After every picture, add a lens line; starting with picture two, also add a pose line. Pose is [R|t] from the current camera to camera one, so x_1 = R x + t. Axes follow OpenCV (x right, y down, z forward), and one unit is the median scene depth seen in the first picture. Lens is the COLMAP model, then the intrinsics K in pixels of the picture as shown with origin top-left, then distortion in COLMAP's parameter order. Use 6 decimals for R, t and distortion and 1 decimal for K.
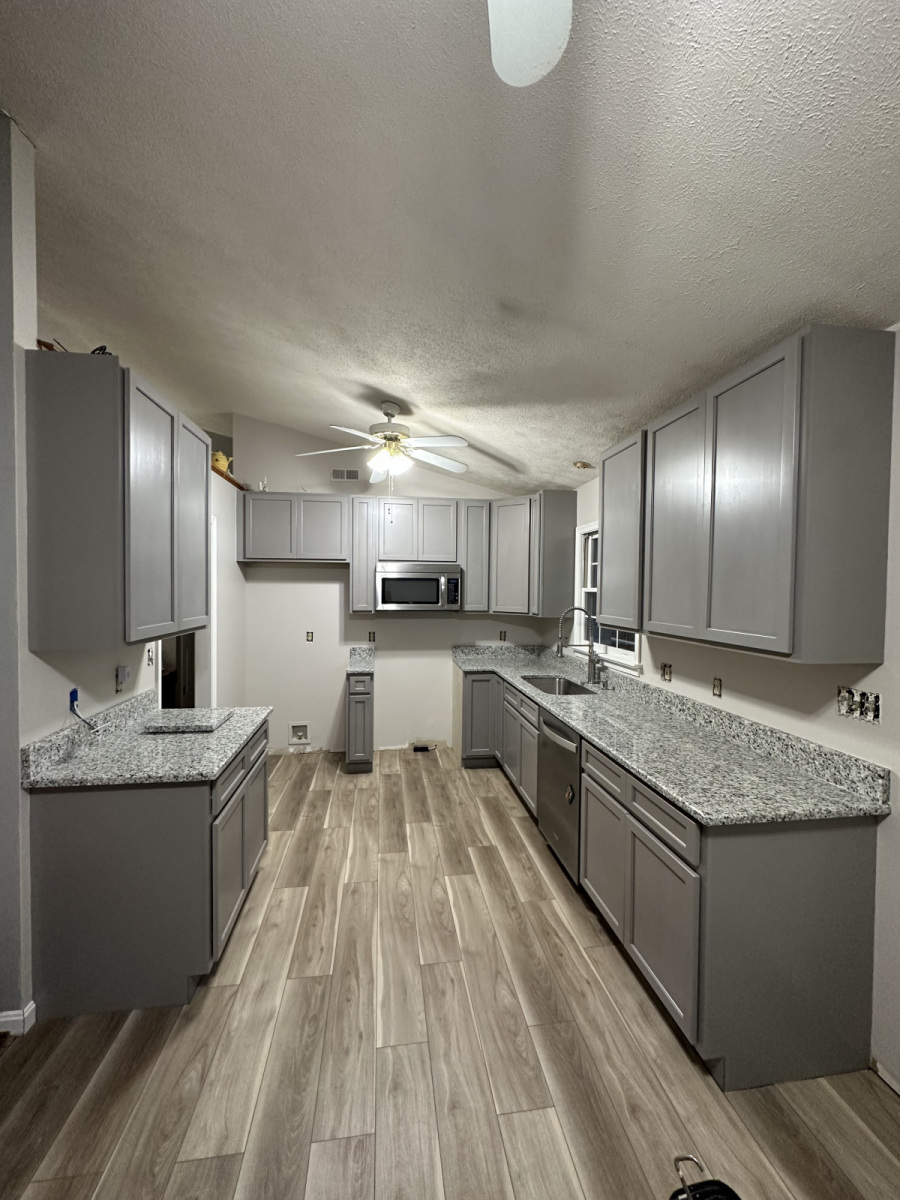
lens RADIAL K [[476.9, 0, 450.0], [0, 476.9, 600.0], [0, 0, 1]] dist [-0.003313, 0.000272]
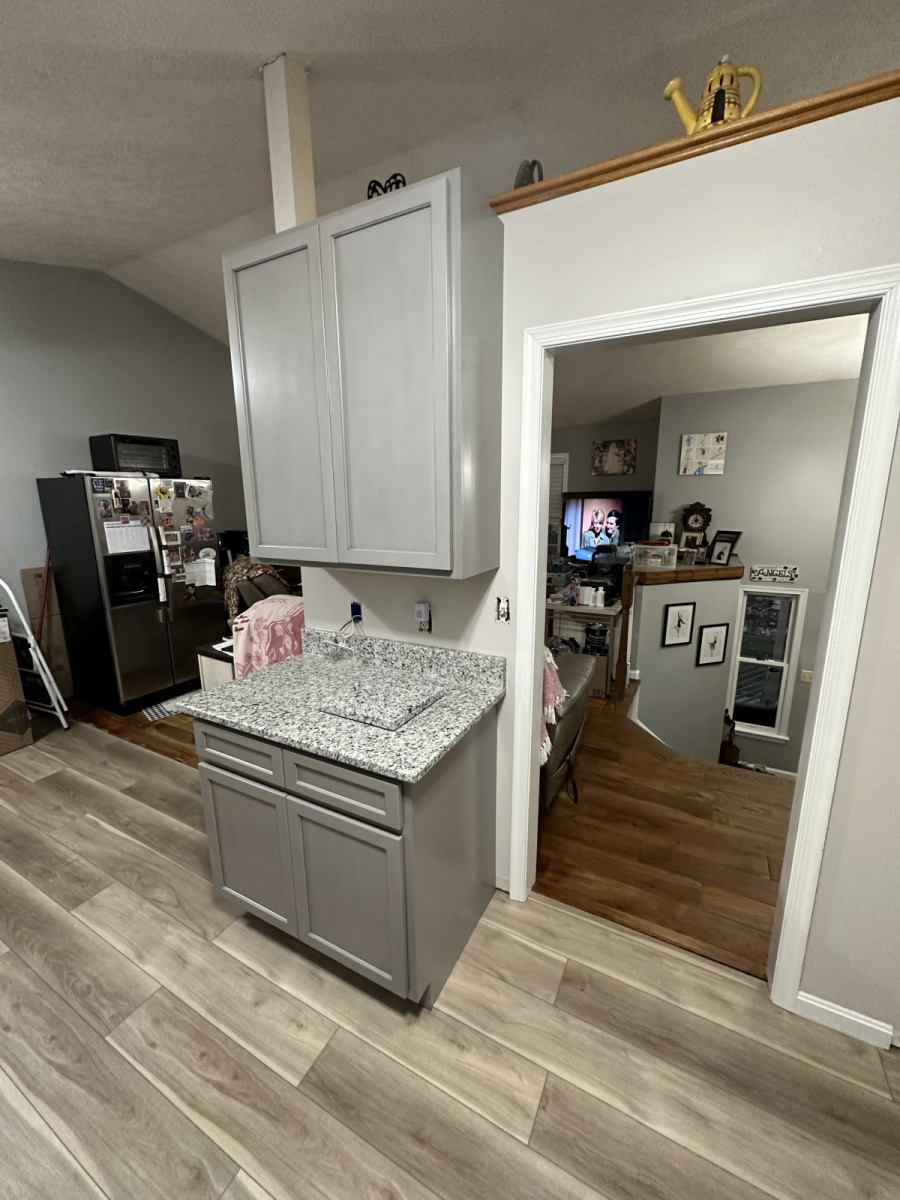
lens RADIAL K [[476.9, 0, 450.0], [0, 476.9, 600.0], [0, 0, 1]] dist [-0.003313, 0.000272]
pose [[-0.591126, 0.163189, -0.789898, -0.048385], [-0.016544, 0.976660, 0.214155, -0.022390], [0.806409, 0.139661, -0.574629, 0.908400]]
